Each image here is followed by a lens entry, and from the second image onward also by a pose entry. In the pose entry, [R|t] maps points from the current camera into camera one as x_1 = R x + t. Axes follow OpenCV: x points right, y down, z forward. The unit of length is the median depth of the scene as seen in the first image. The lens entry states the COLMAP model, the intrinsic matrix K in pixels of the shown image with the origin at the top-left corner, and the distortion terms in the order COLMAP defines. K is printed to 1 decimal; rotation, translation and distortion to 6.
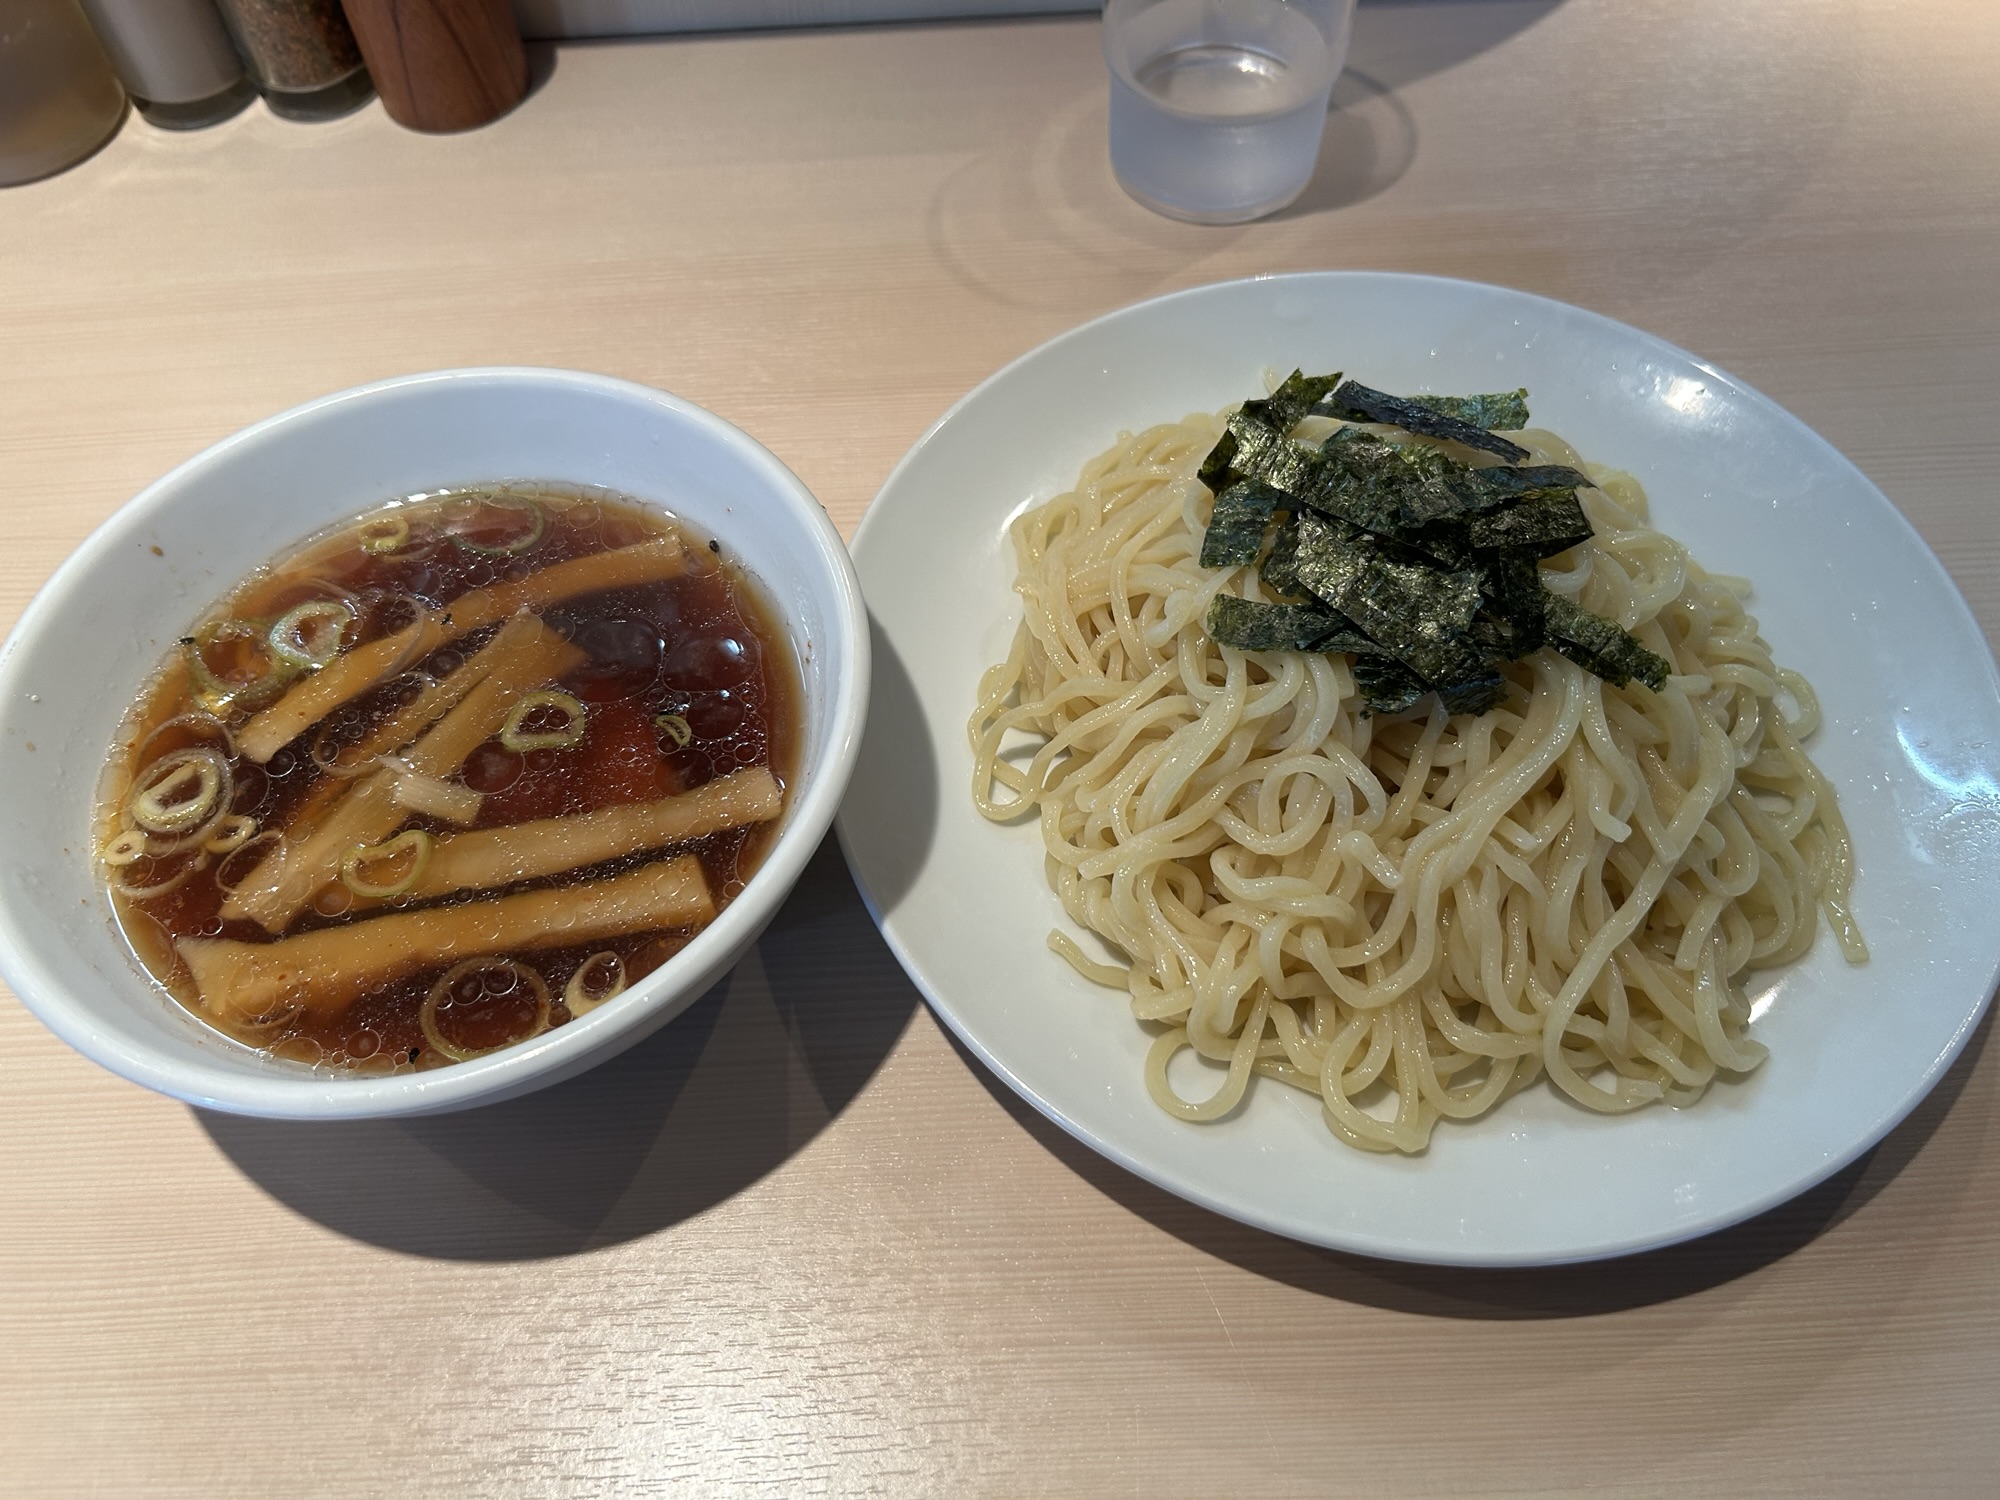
lens RADIAL K [[1581.5, 0, 1000.0], [0, 1581.5, 750.0], [0, 0, 1]] dist [0.003595, 0.001336]
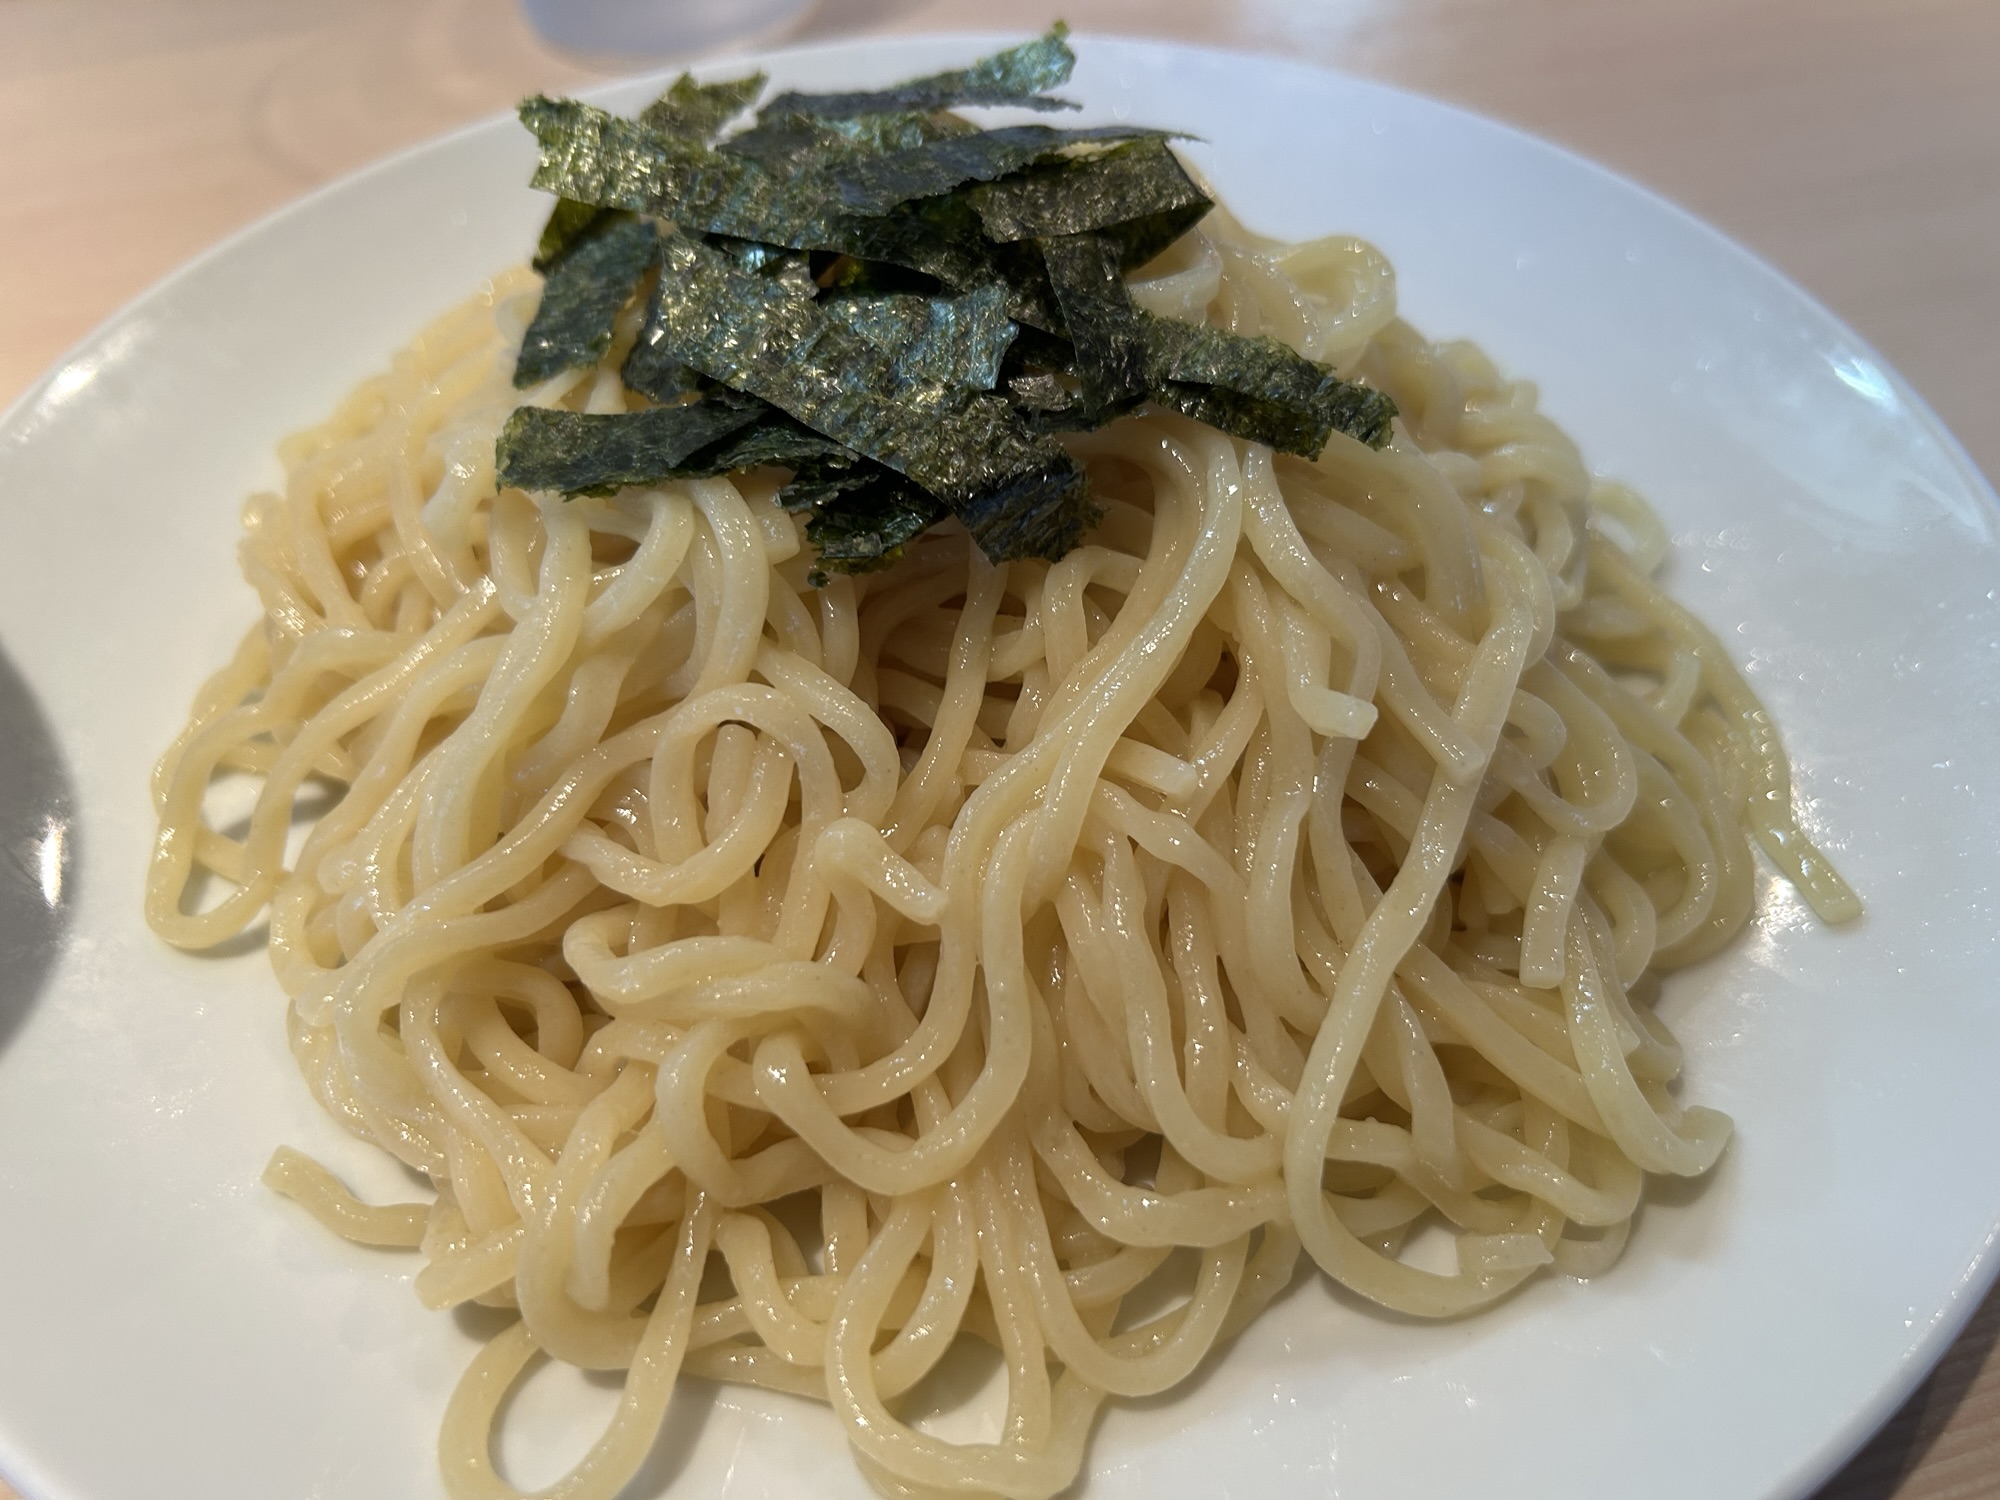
lens RADIAL K [[1709.3, 0, 1000.0], [0, 1709.3, 750.0], [0, 0, 1]] dist [0.032334, -0.001508]
pose [[0.978022, -0.152317, 0.142380, 0.202426], [0.167819, 0.980313, -0.104035, 0.092512], [-0.123731, 0.125643, 0.984330, 0.483913]]
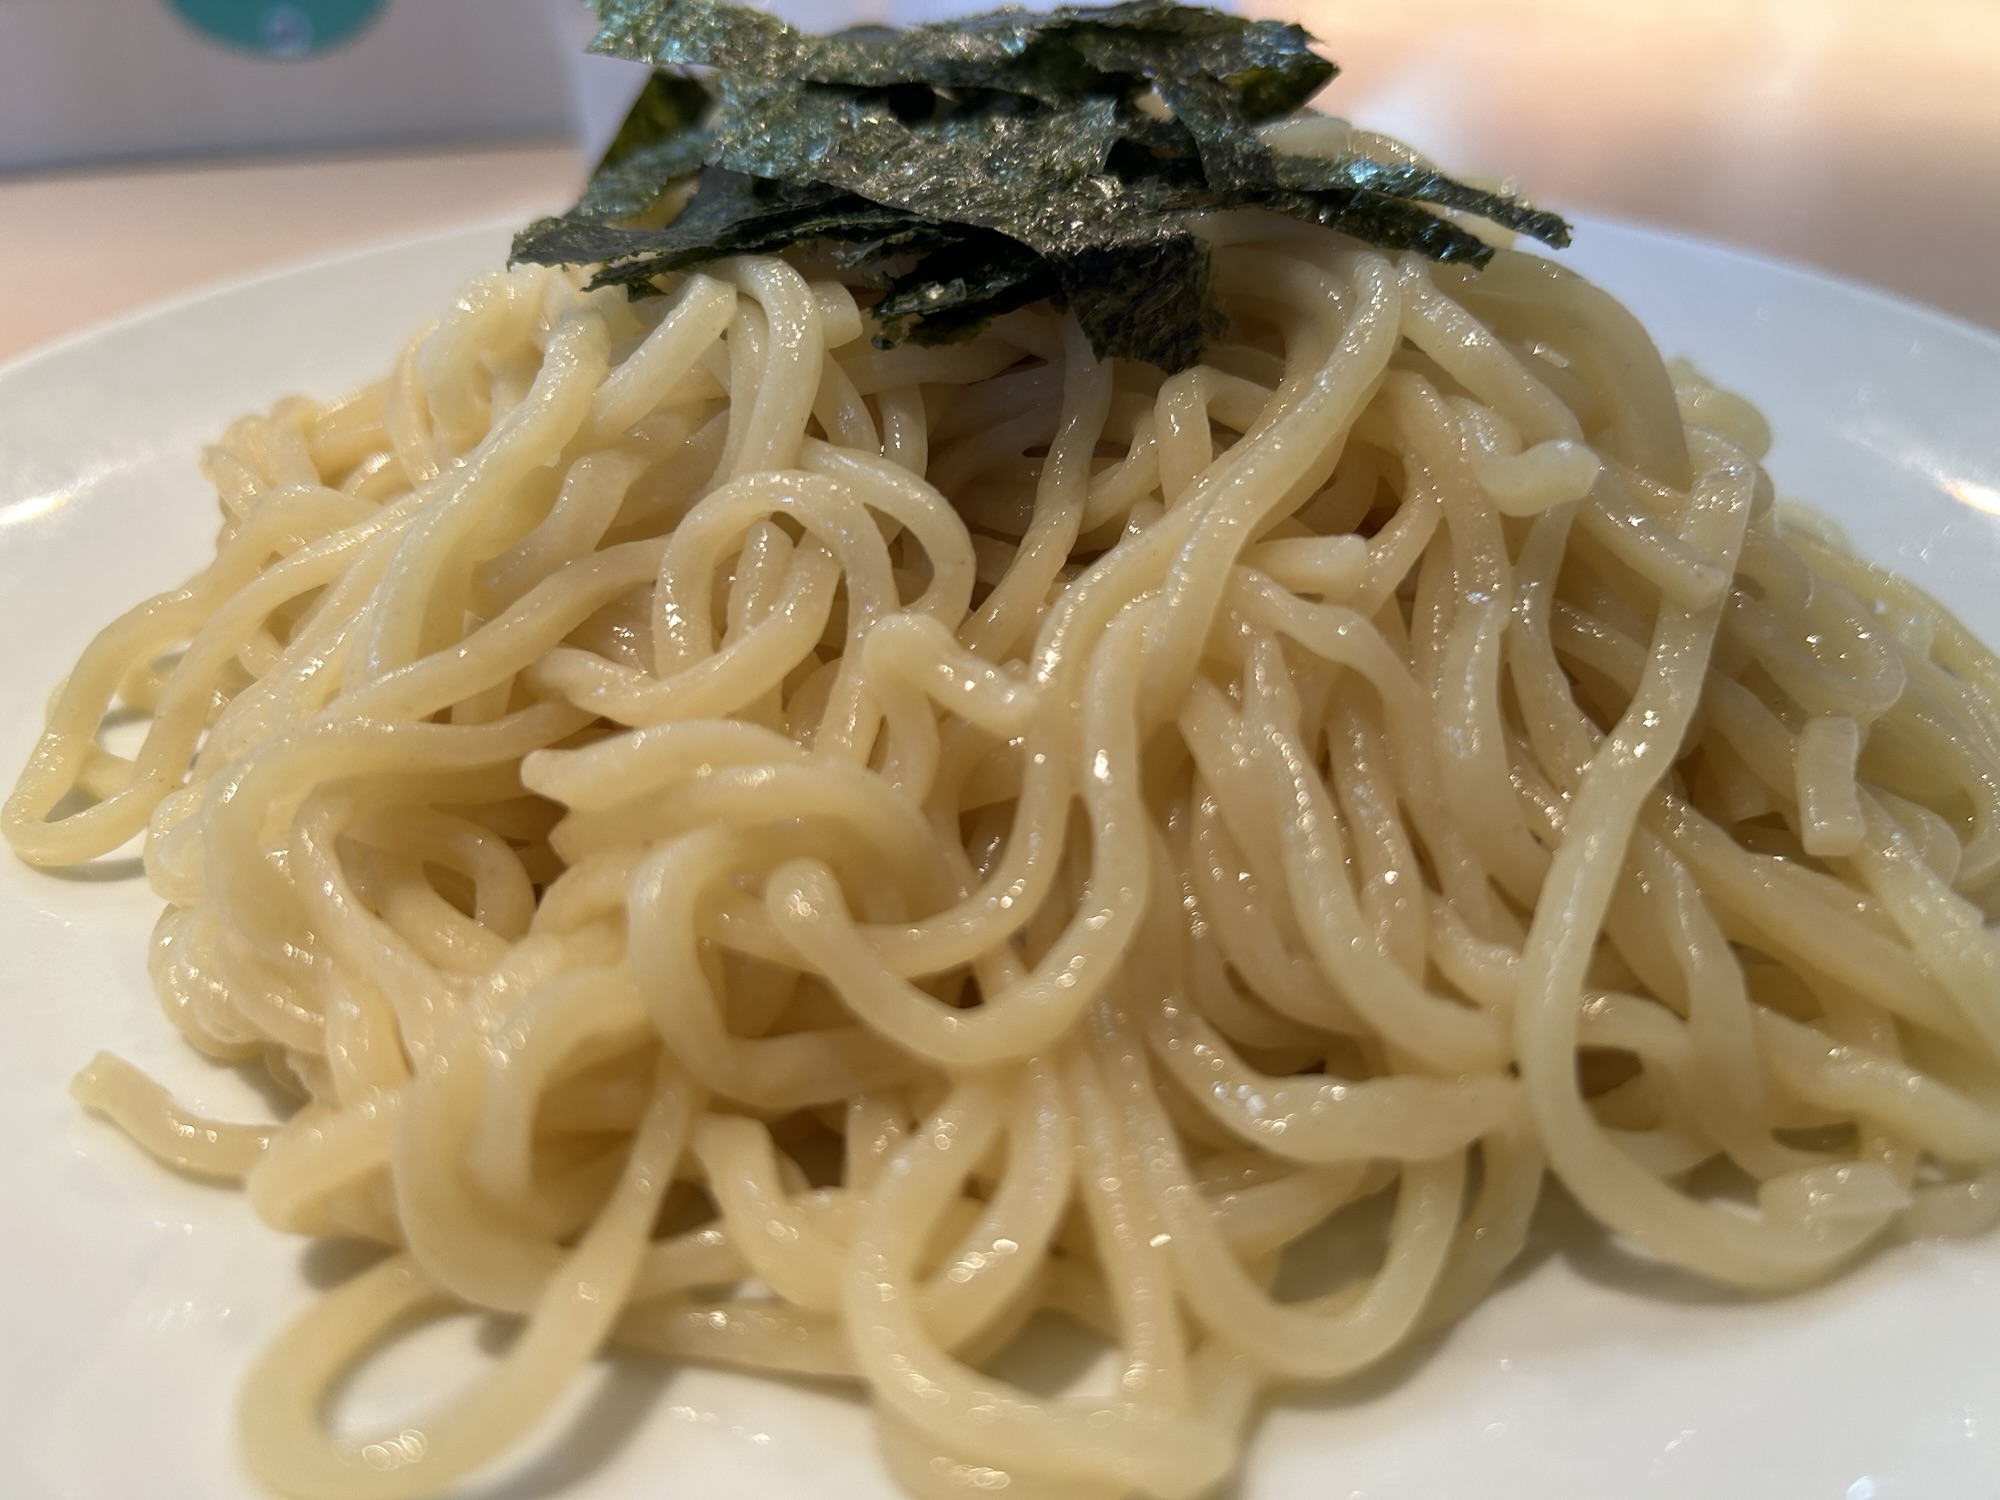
lens RADIAL K [[1581.5, 0, 1000.0], [0, 1581.5, 750.0], [0, 0, 1]] dist [0.003595, 0.001336]
pose [[0.982069, -0.077571, 0.171821, 0.183406], [0.134505, 0.926924, -0.350315, 0.212463], [-0.132091, 0.367144, 0.920737, 0.672657]]
